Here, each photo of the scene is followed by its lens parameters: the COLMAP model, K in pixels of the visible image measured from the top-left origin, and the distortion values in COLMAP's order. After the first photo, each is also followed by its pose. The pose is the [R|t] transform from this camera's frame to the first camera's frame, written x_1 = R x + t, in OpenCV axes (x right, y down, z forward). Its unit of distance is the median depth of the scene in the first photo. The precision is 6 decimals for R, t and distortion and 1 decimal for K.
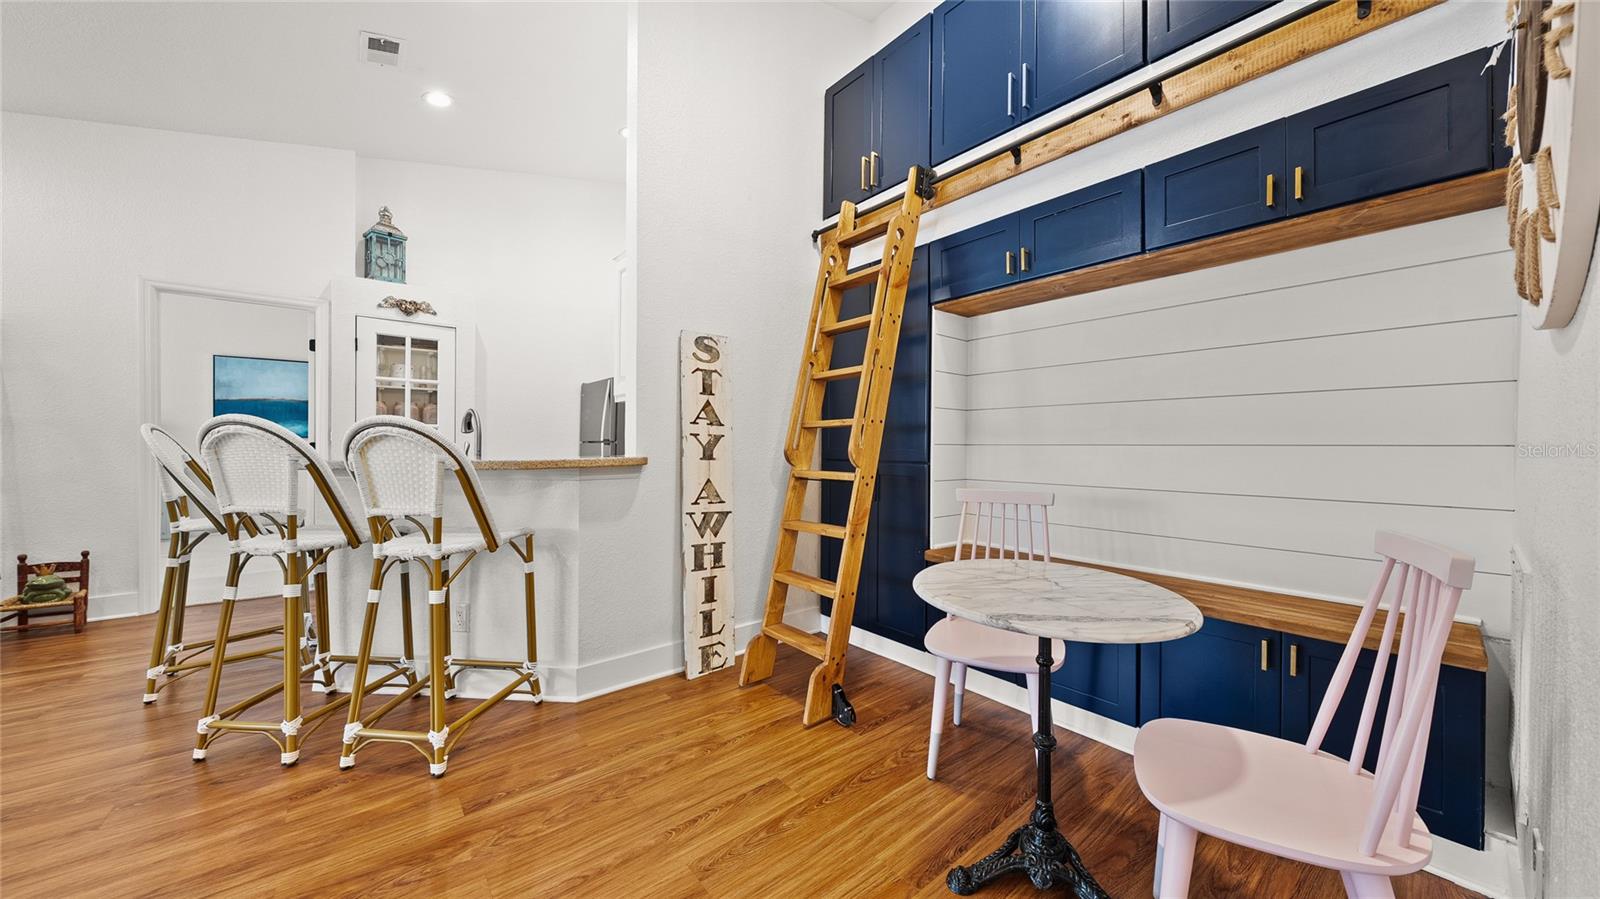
lens RADIAL K [[548.0, 0, 800.0], [0, 548.0, 449.5], [0, 0, 1]] dist [-0.000520, -0.000048]
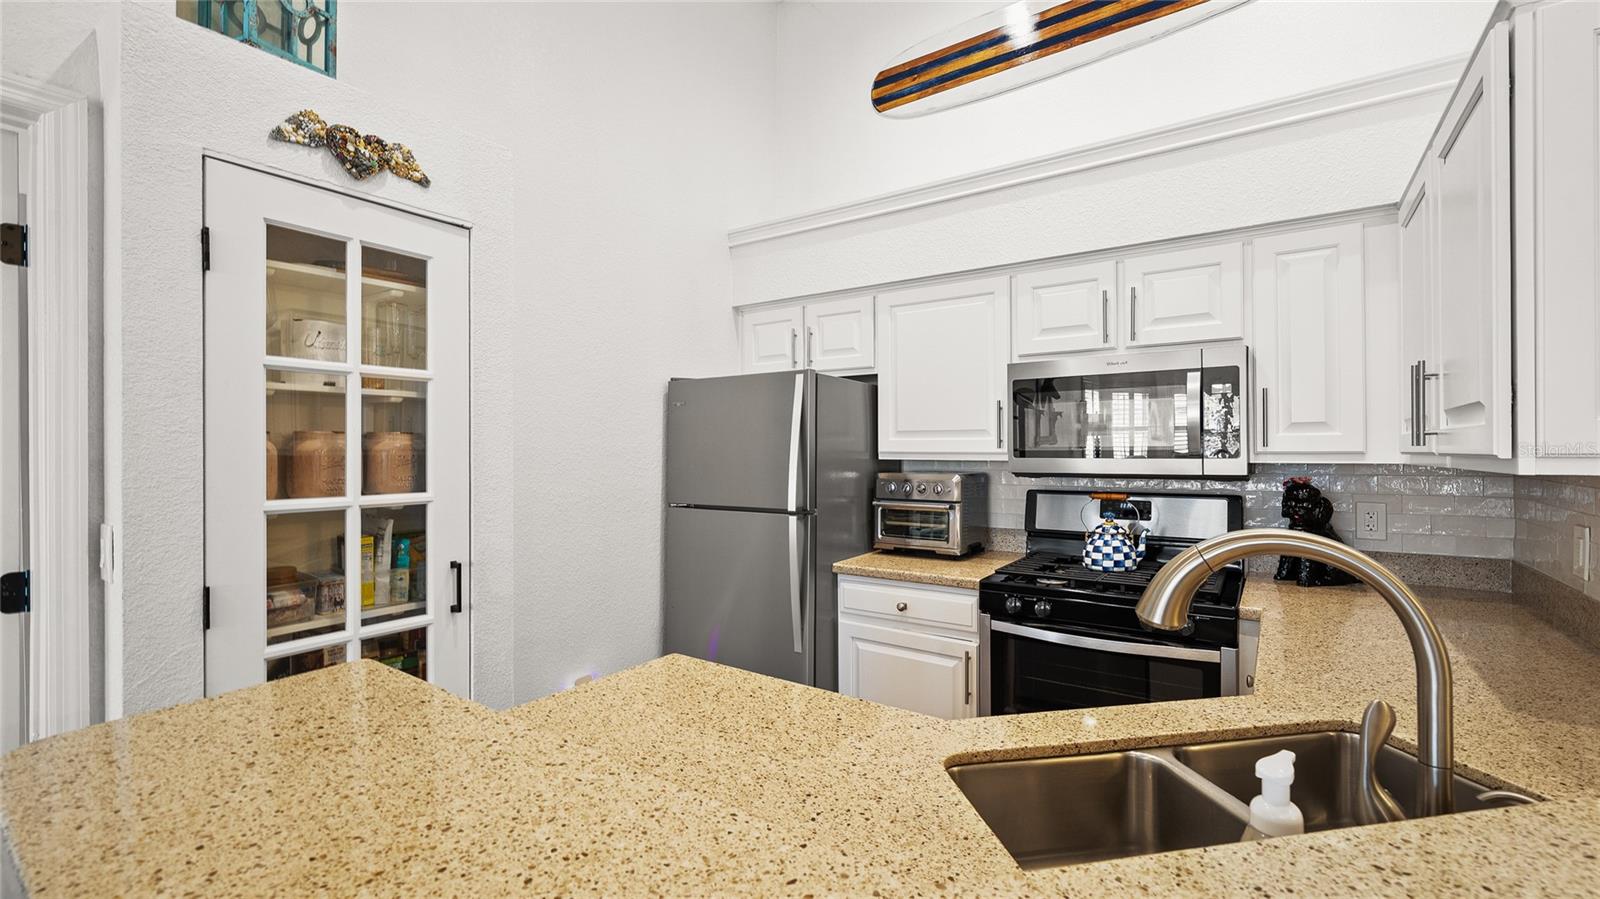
lens RADIAL K [[680.7, 0, 800.0], [0, 680.7, 449.5], [0, 0, 1]] dist [-0.002273, -0.000010]
pose [[0.963000, -0.011277, 0.269264, -0.566298], [0.010701, 0.999936, 0.003607, -0.075372], [-0.269287, -0.000592, 0.963060, 0.521475]]
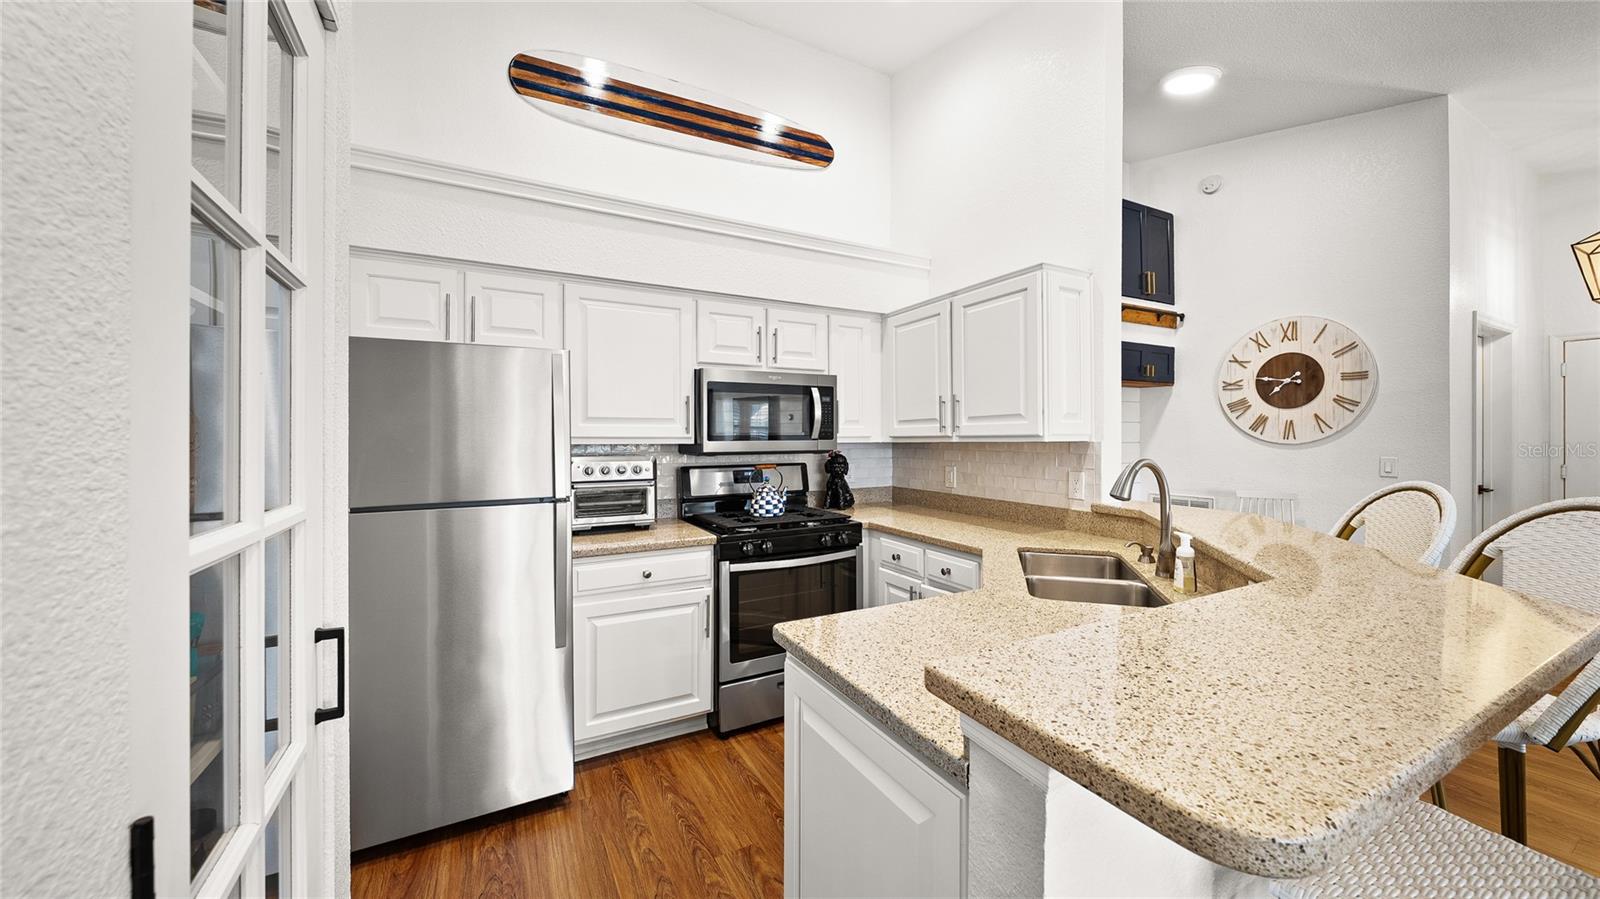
lens RADIAL K [[570.4, 0, 803.2], [0, 570.4, 436.6], [0, 0, 1]] dist [-0.000375, -0.000020]
pose [[0.187461, -0.007088, 0.982246, -0.851274], [0.005400, 0.999966, 0.006186, -0.072165], [-0.982257, 0.004145, 0.187493, 0.824815]]
